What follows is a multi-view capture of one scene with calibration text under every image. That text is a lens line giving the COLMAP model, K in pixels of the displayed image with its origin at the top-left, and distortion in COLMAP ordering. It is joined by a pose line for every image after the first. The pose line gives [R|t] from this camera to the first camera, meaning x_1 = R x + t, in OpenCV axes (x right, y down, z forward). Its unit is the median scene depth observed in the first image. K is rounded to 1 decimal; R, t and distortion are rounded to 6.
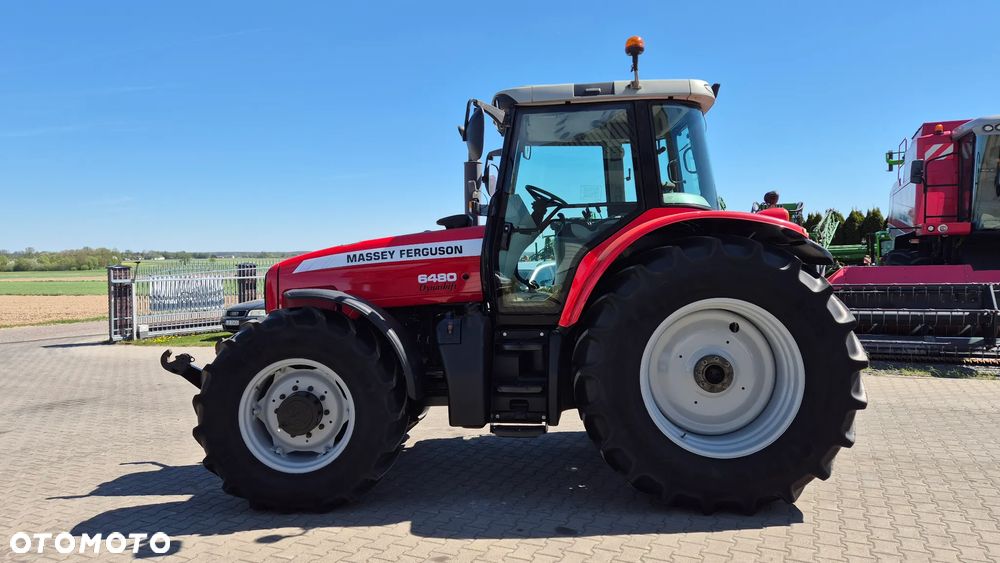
lens RADIAL K [[665.4, 0, 499.7], [0, 665.4, 282.1], [0, 0, 1]] dist [0.075847, -0.056007]
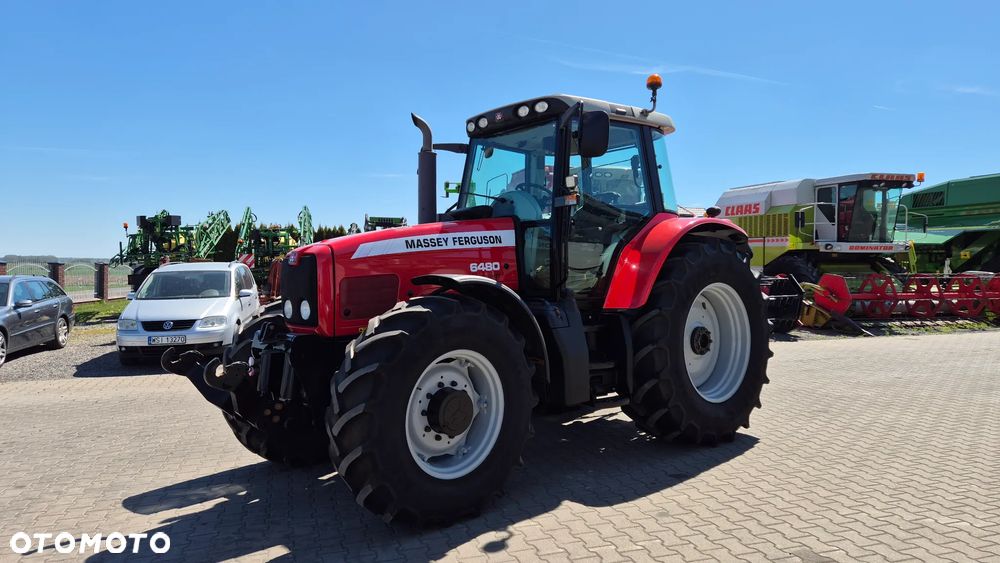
lens RADIAL K [[665.4, 0, 485.7], [0, 665.4, 271.2], [0, 0, 1]] dist [0.075847, -0.056007]
pose [[0.740166, 0.013091, 0.672297, -0.762791], [0.009681, 0.999499, -0.030120, 0.030148], [-0.672355, 0.028802, 0.739669, 0.262421]]
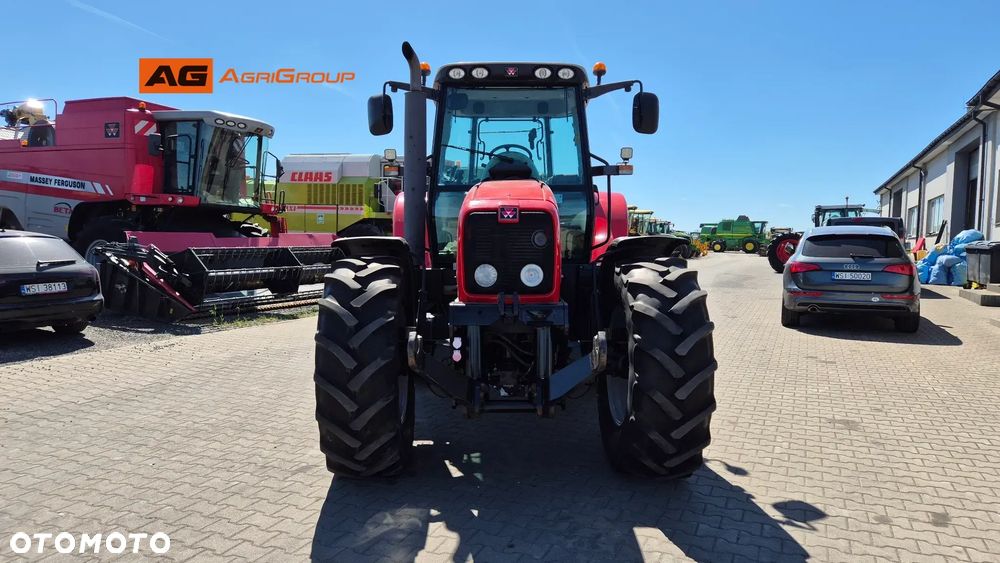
lens RADIAL K [[665.4, 0, 502.9], [0, 665.4, 278.9], [0, 0, 1]] dist [0.075847, -0.056007]
pose [[-0.039014, -0.041564, 0.998374, -1.082296], [0.013256, 0.999025, 0.042109, 0.025763], [-0.999151, 0.014877, -0.038425, 1.112181]]
